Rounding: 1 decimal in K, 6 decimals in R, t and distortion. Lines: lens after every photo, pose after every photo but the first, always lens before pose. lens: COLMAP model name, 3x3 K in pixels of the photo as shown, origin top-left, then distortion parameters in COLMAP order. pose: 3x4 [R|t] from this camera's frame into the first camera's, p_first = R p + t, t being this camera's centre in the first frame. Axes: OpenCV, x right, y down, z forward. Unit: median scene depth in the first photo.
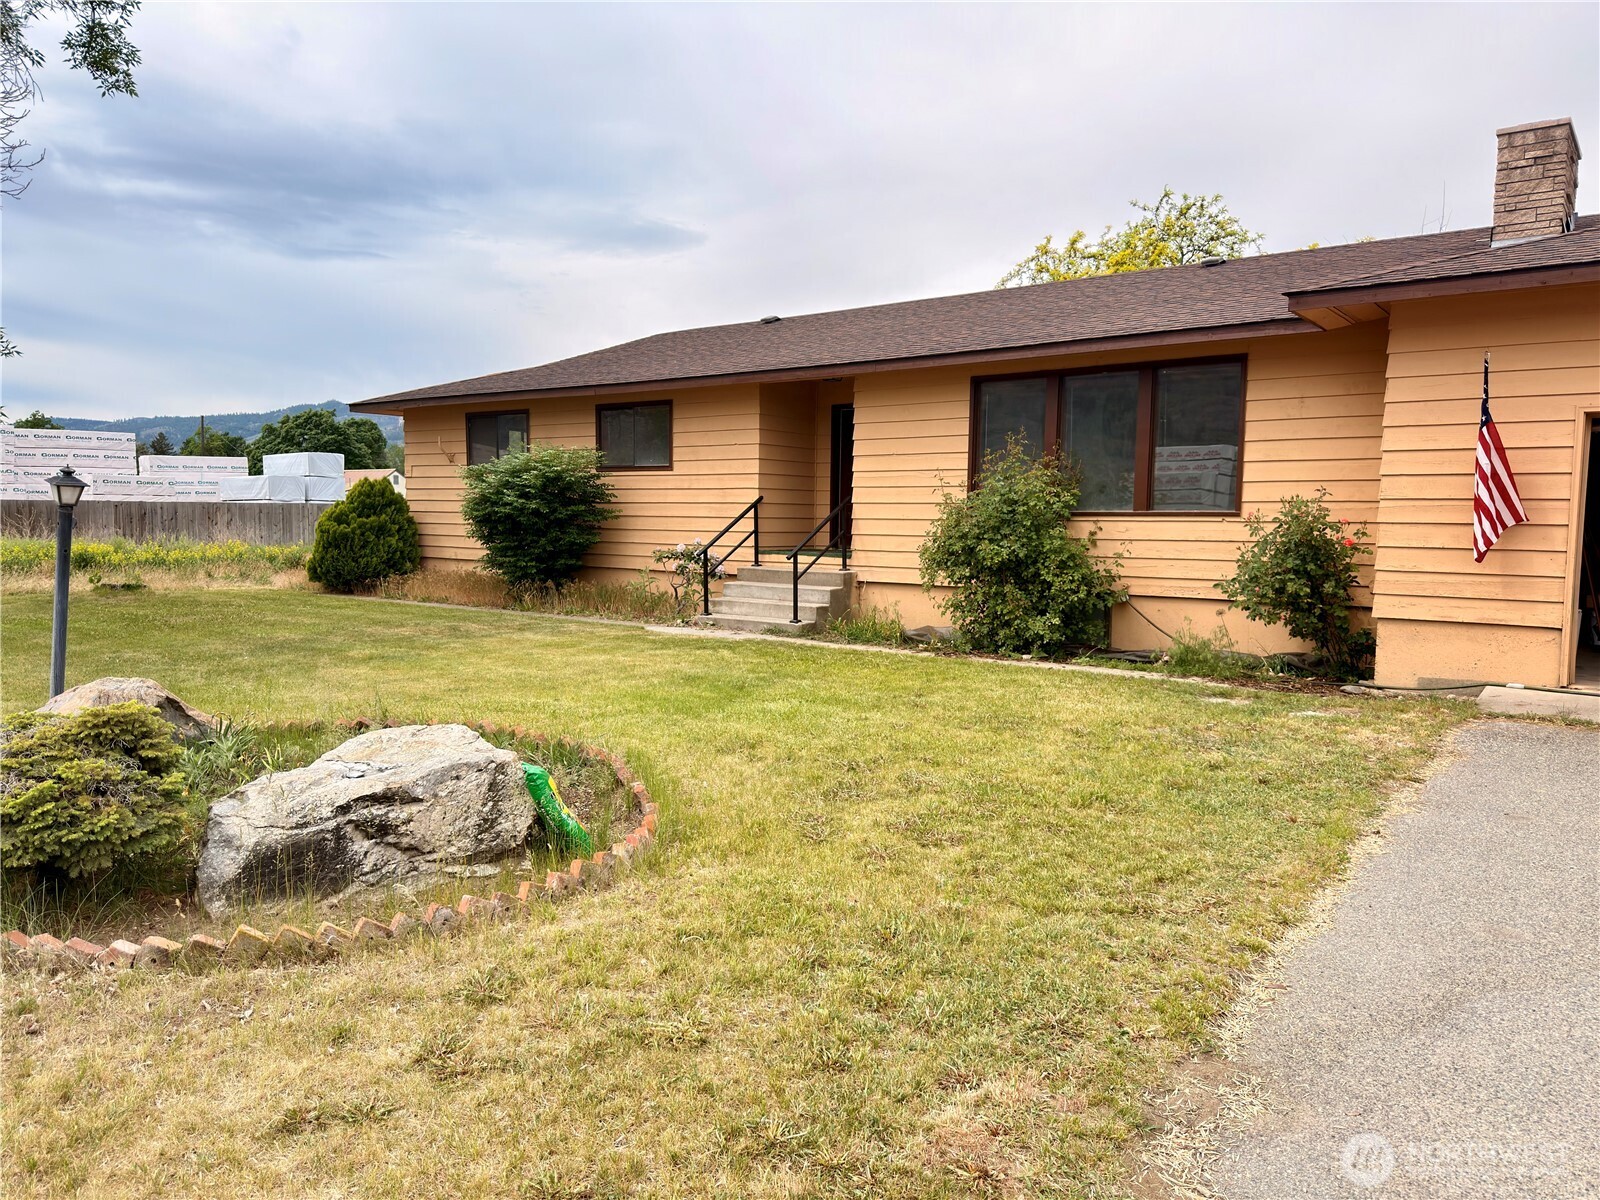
lens RADIAL K [[1111.3, 0, 816.0], [0, 1111.3, 598.6], [0, 0, 1]] dist [0.086222, -0.039963]
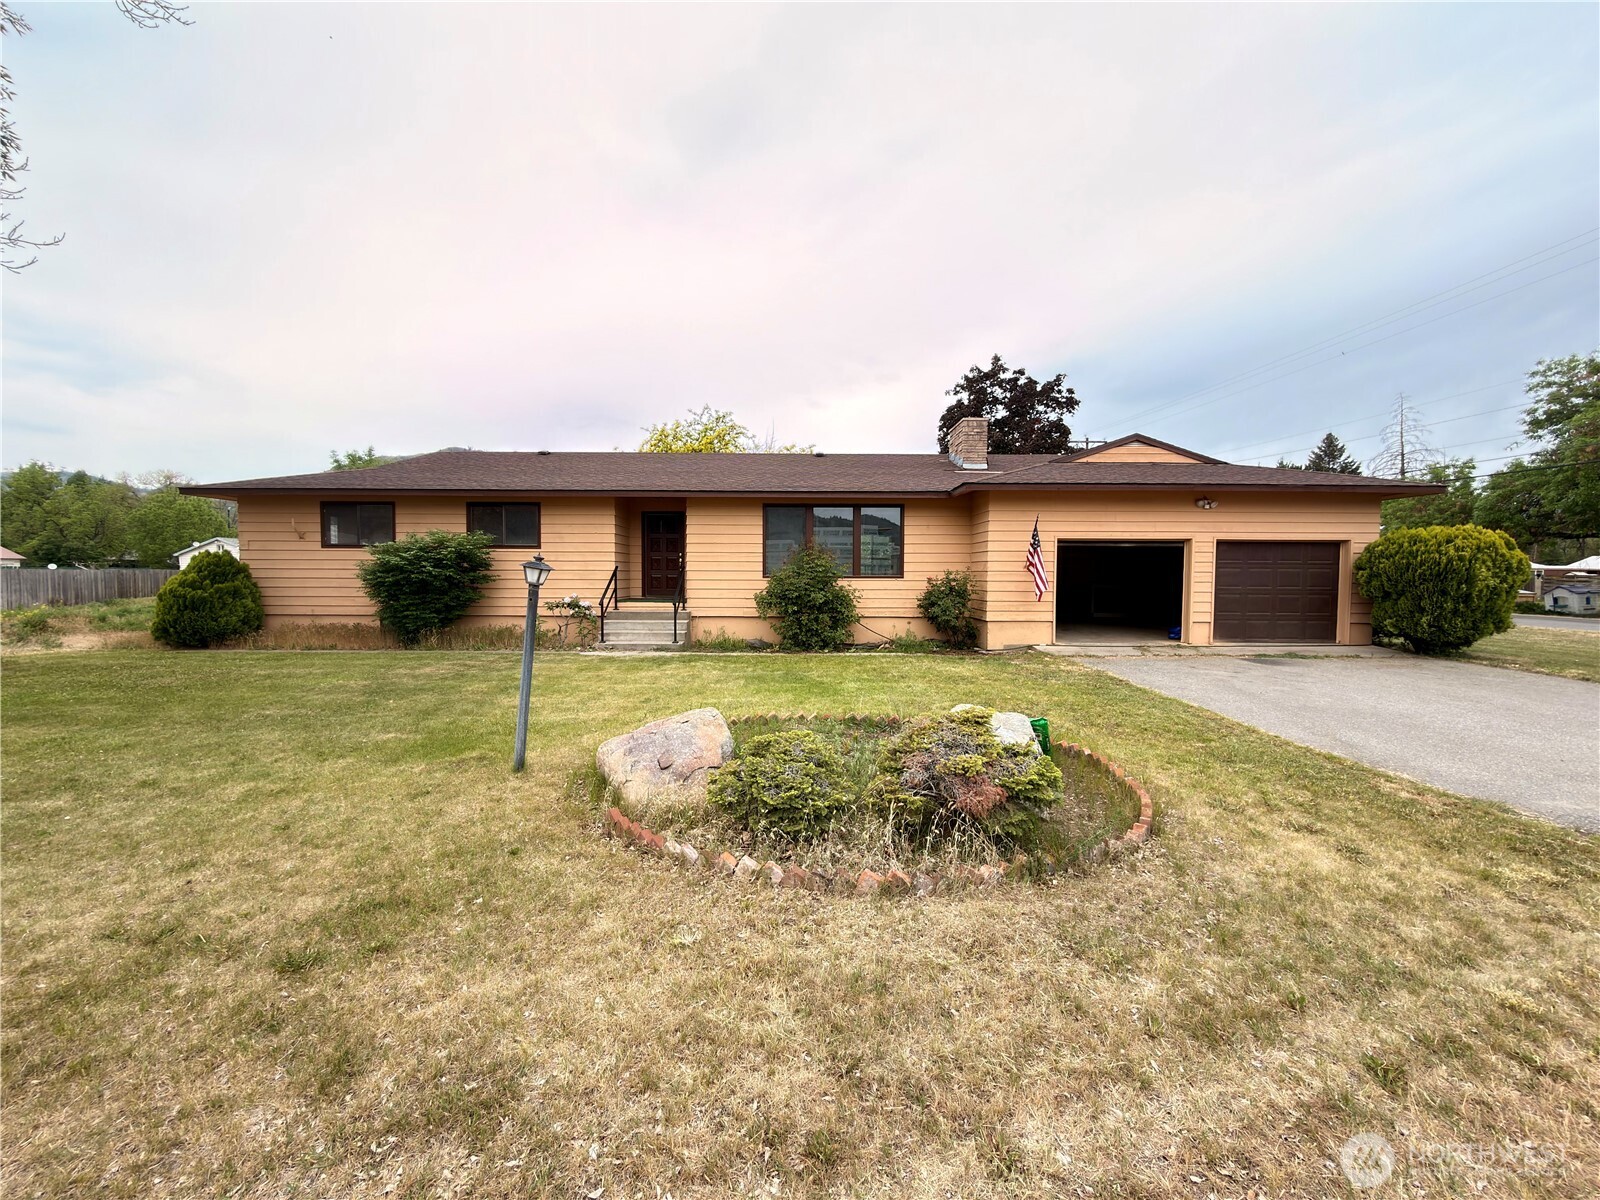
lens RADIAL K [[637.1, 0, 797.2], [0, 637.1, 598.4], [0, 0, 1]] dist [-0.000415, -0.000190]
pose [[0.803201, -0.033827, 0.594748, -0.408573], [0.049821, 0.998703, -0.010480, -0.024404], [-0.593622, 0.038048, 0.803844, 0.111423]]
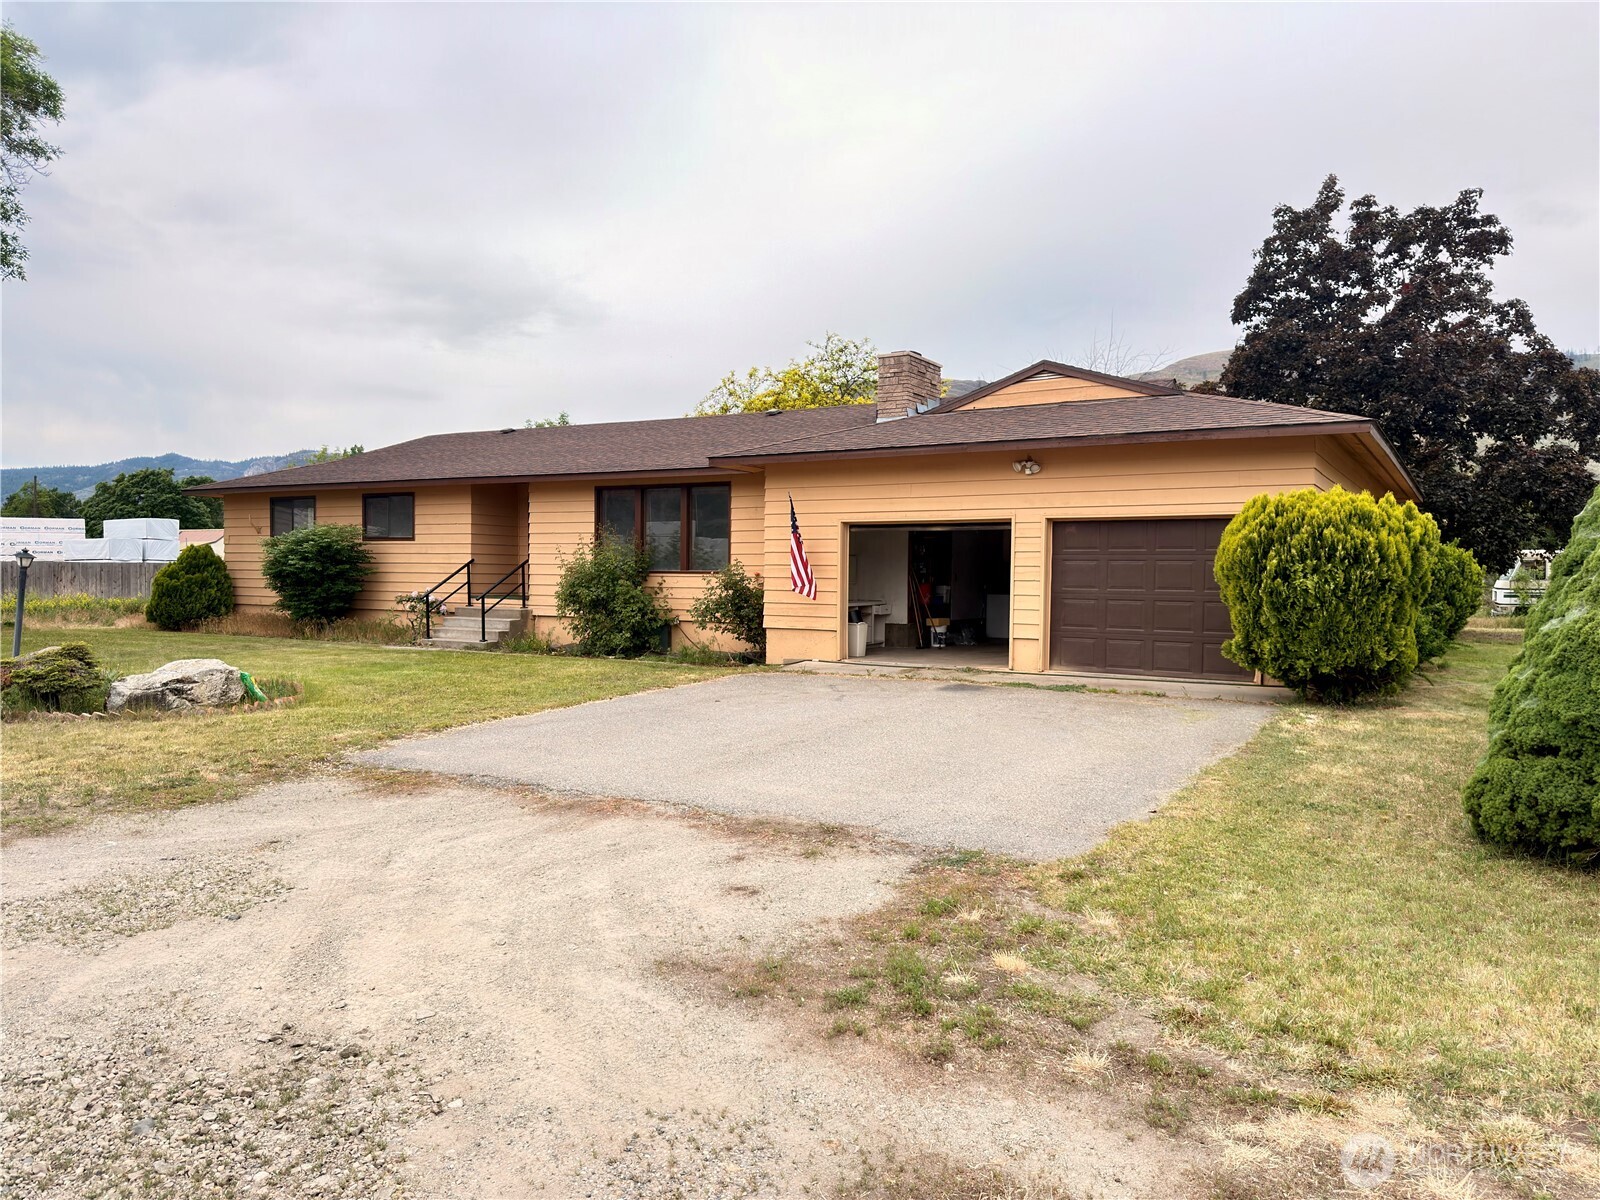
lens RADIAL K [[1111.3, 0, 785.2], [0, 1111.3, 607.0], [0, 0, 1]] dist [0.086222, -0.039963]
pose [[0.995685, -0.003369, 0.092734, 0.239475], [0.007419, 0.999032, -0.043359, 0.041316], [-0.092498, 0.043859, 0.994746, -0.547319]]
